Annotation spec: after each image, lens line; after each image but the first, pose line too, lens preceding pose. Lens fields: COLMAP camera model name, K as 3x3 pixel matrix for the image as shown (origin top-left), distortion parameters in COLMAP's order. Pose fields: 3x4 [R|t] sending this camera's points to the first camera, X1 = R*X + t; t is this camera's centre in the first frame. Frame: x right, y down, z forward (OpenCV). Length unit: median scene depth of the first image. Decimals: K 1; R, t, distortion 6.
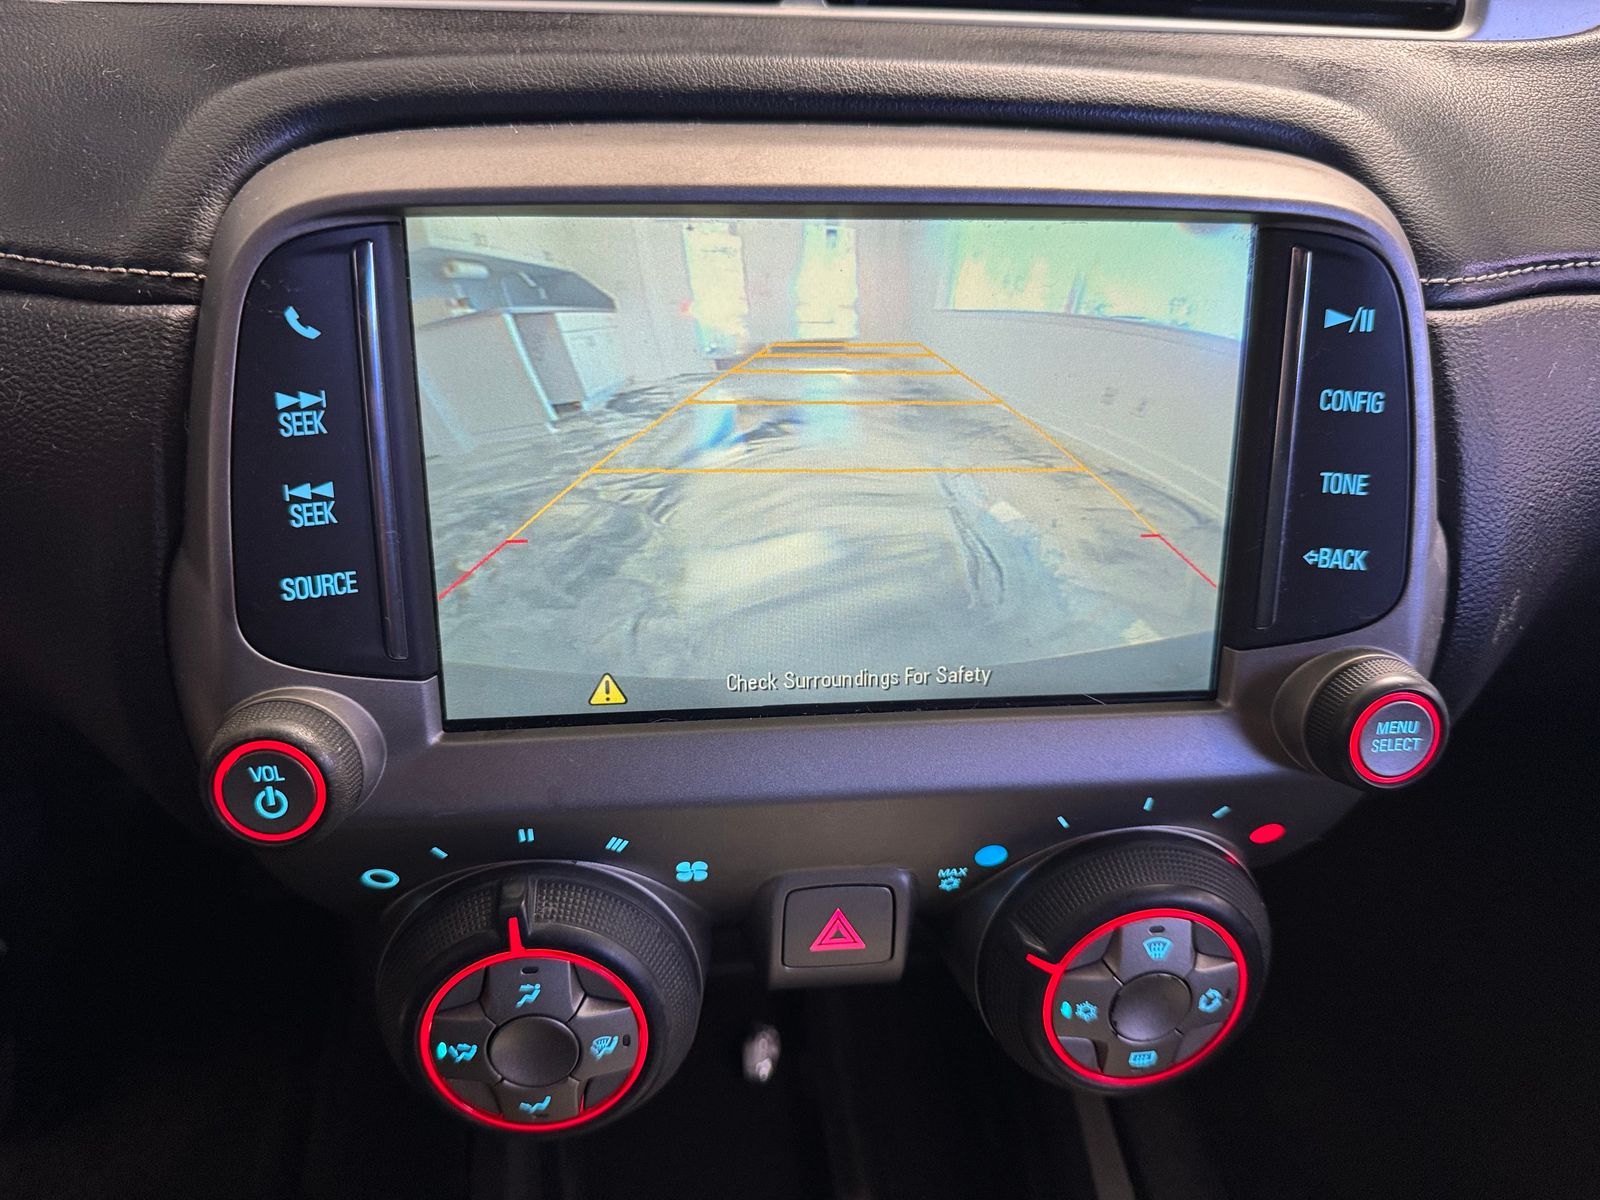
lens RADIAL K [[1205.8, 0, 800.0], [0, 1205.8, 600.0], [0, 0, 1]] dist [0.003744, 0.002654]
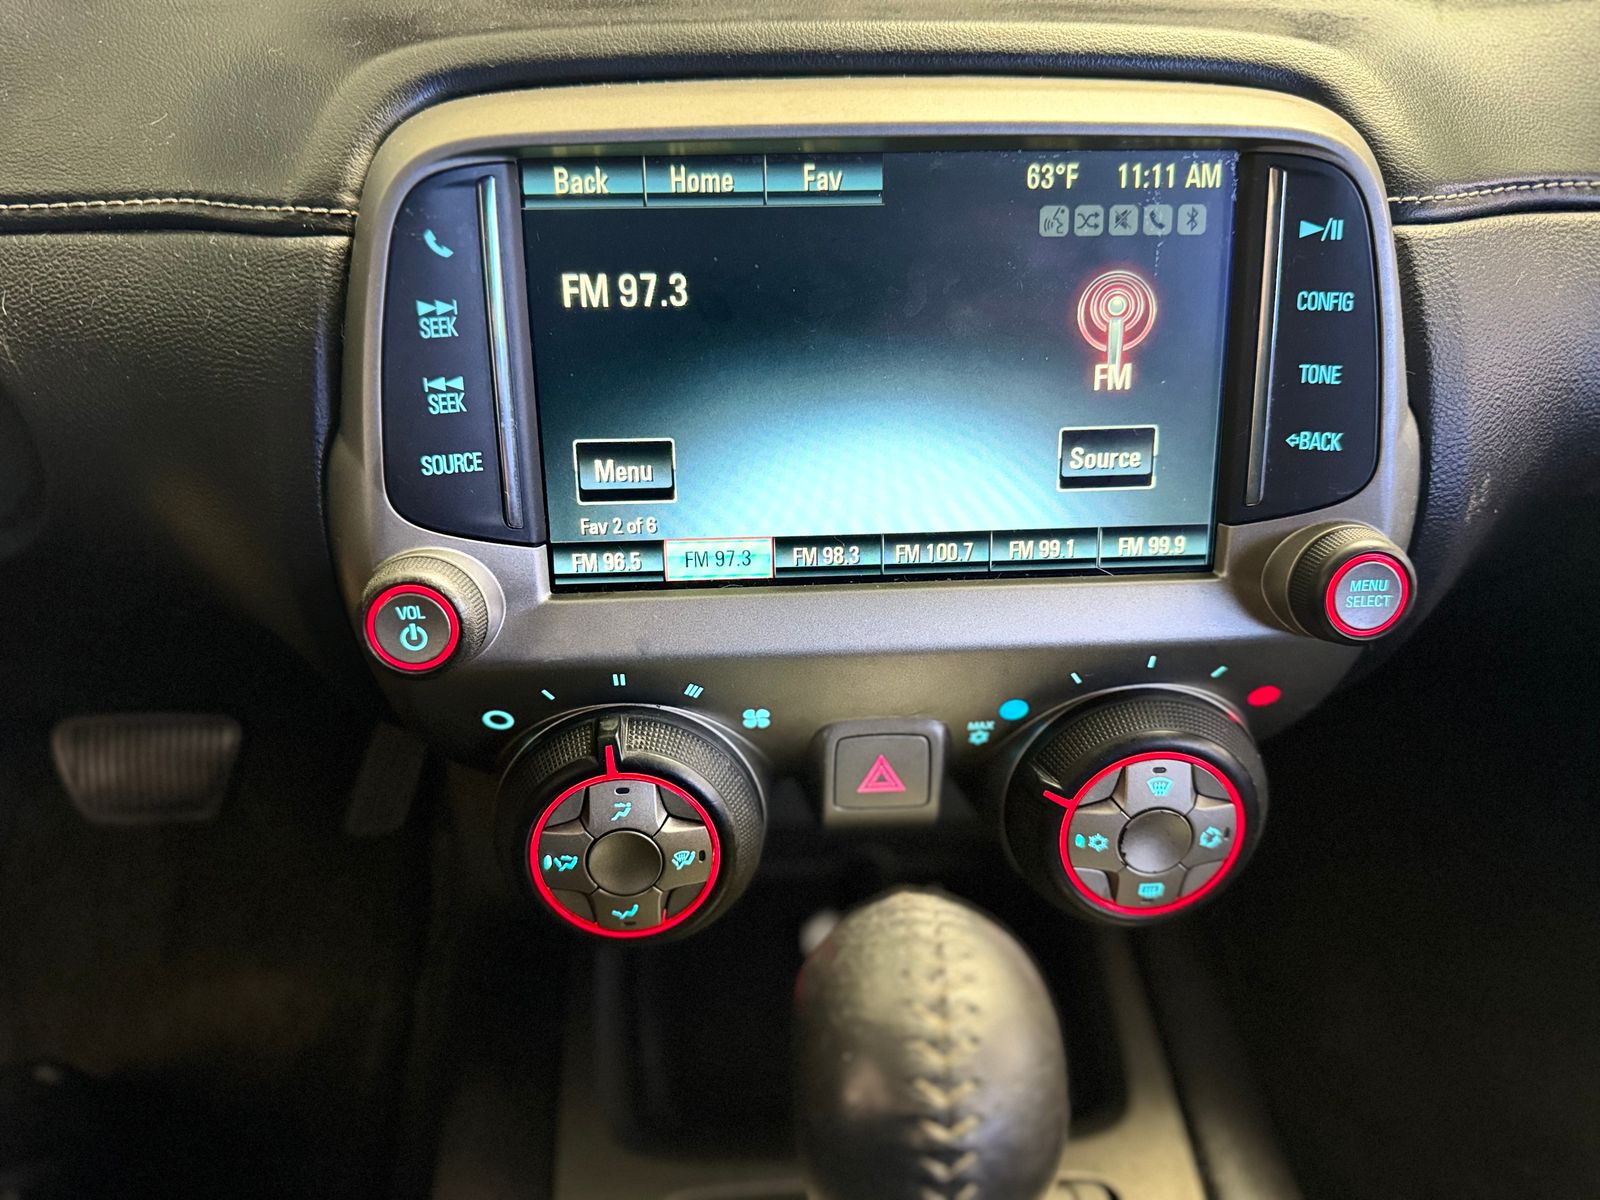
lens RADIAL K [[1203.3, 0, 800.0], [0, 1203.3, 600.0], [0, 0, 1]] dist [0.069044, -0.074701]
pose [[0.998147, -0.003318, -0.060752, 0.025543], [0.002655, 0.999936, -0.010984, 0.127810], [0.060785, 0.010802, 0.998092, -0.182201]]
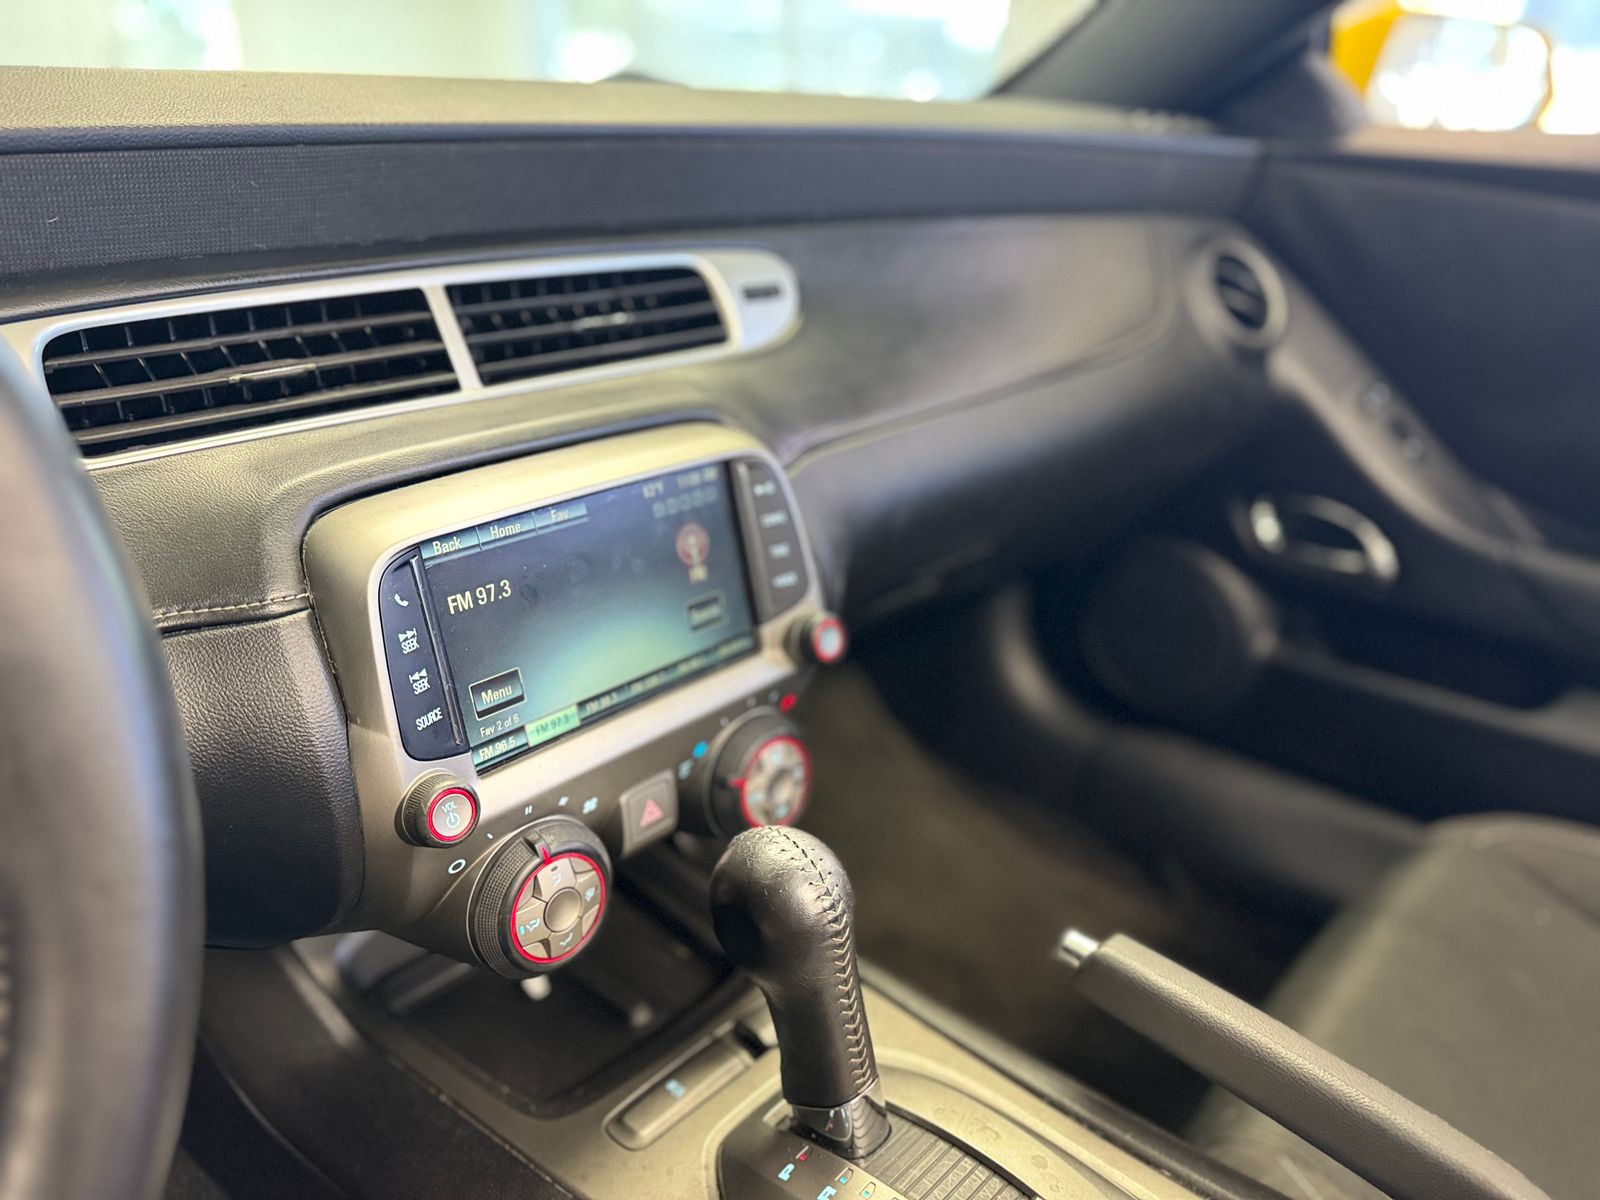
lens RADIAL K [[1127.6, 0, 800.0], [0, 1127.6, 600.0], [0, 0, 1]] dist [0.056403, -0.137748]
pose [[0.755332, -0.275981, 0.594396, -0.927106], [0.330096, 0.943762, 0.018722, -0.027865], [-0.566135, 0.182067, 0.803954, -0.887180]]
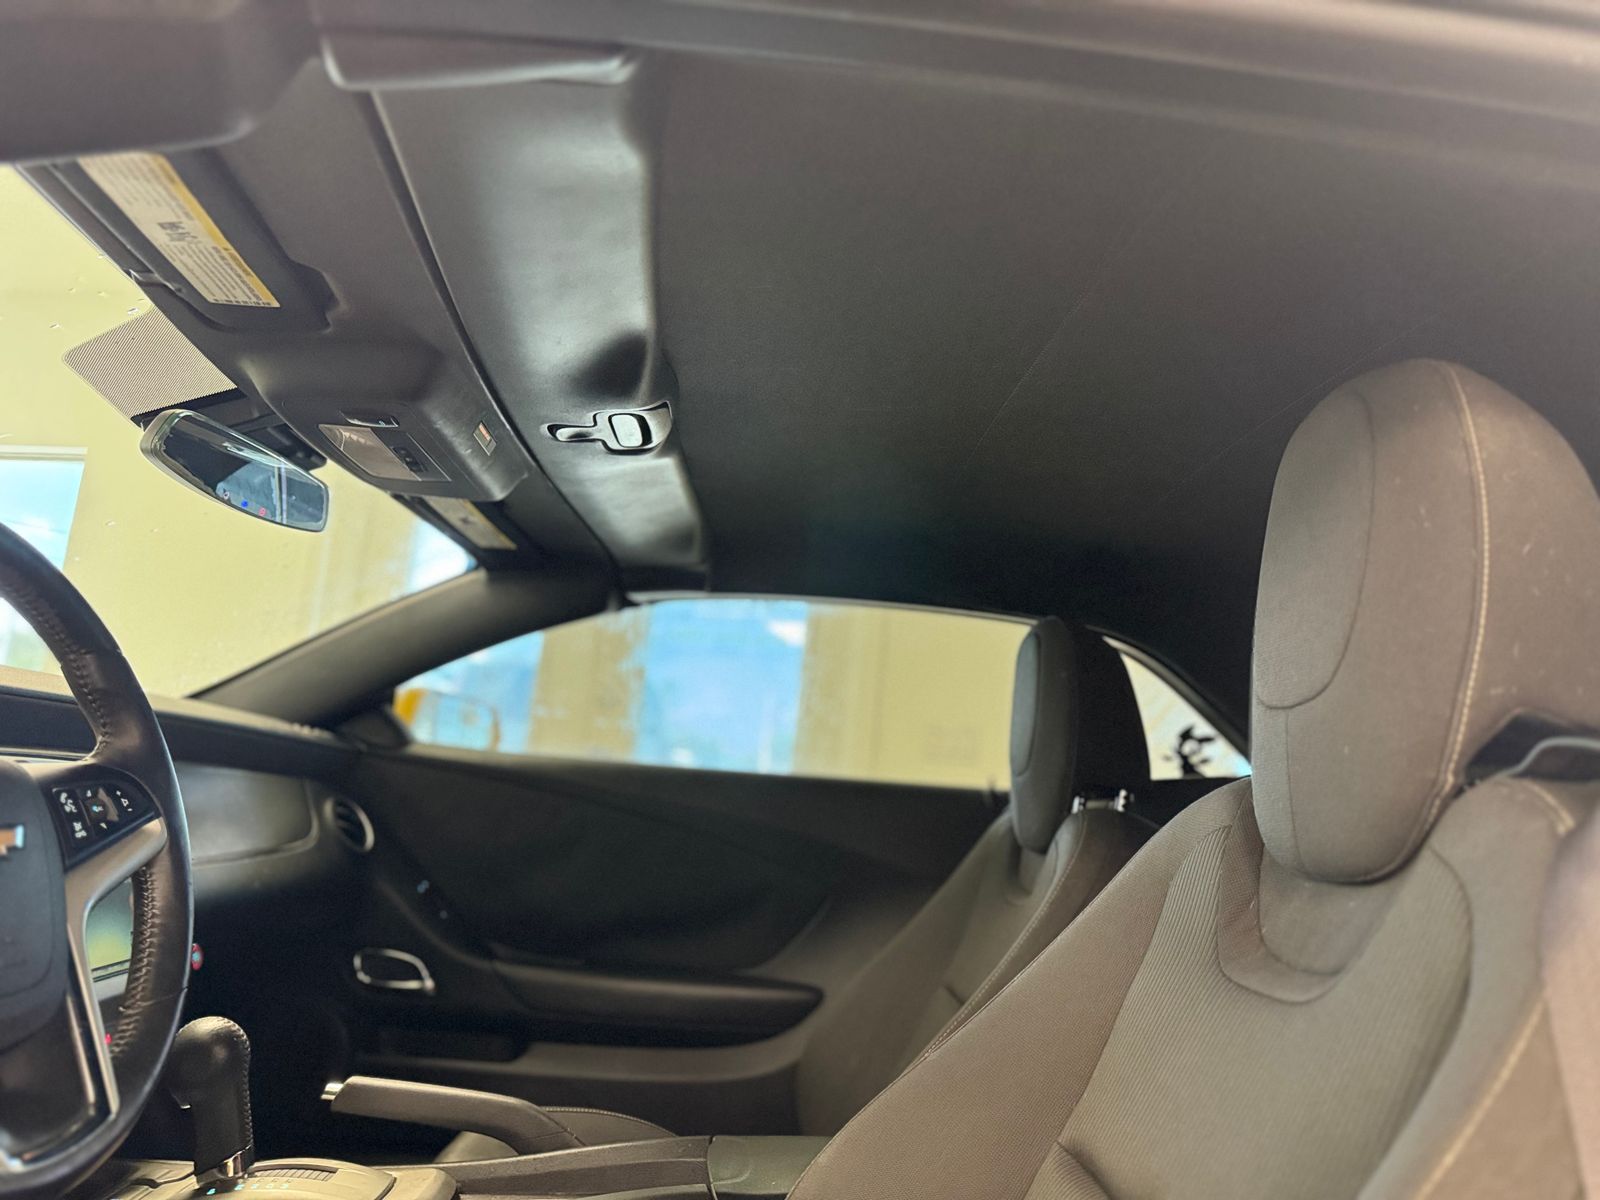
lens RADIAL K [[1291.9, 0, 800.0], [0, 1291.9, 600.0], [0, 0, 1]] dist [0.089619, -0.044477]
pose [[0.078463, 0.126508, 0.988858, -4.671778], [0.396732, 0.906024, -0.147391, 0.522595], [-0.914575, 0.403876, 0.020900, -1.941460]]
